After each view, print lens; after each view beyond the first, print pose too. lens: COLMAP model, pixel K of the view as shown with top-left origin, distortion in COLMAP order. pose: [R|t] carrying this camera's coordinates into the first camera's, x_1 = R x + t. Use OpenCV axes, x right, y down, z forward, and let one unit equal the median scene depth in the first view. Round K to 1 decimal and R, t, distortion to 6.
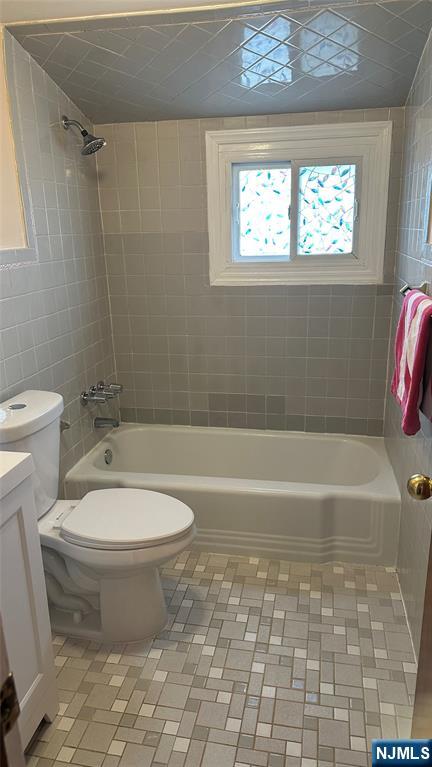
lens RADIAL K [[543.9, 0, 209.4], [0, 543.9, 380.9], [0, 0, 1]] dist [0.060544, -0.058686]
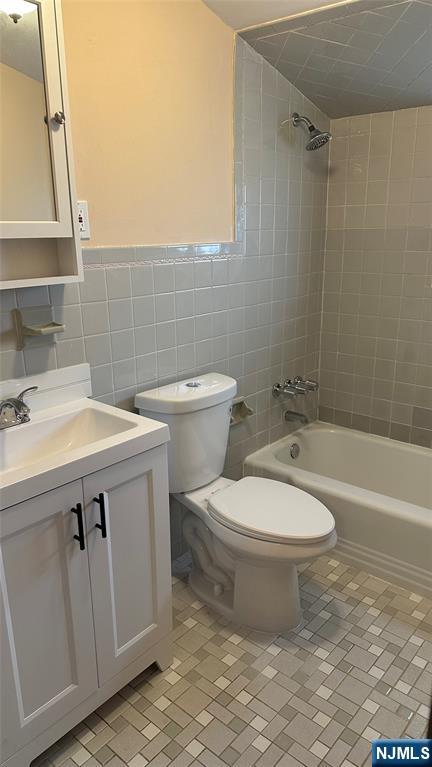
lens RADIAL K [[543.9, 0, 210.2], [0, 543.9, 382.4], [0, 0, 1]] dist [0.060544, -0.058686]
pose [[0.874901, 0.148978, -0.460819, 0.164836], [-0.147548, 0.988271, 0.039367, -0.004024], [0.461279, 0.033551, 0.886621, 0.042721]]
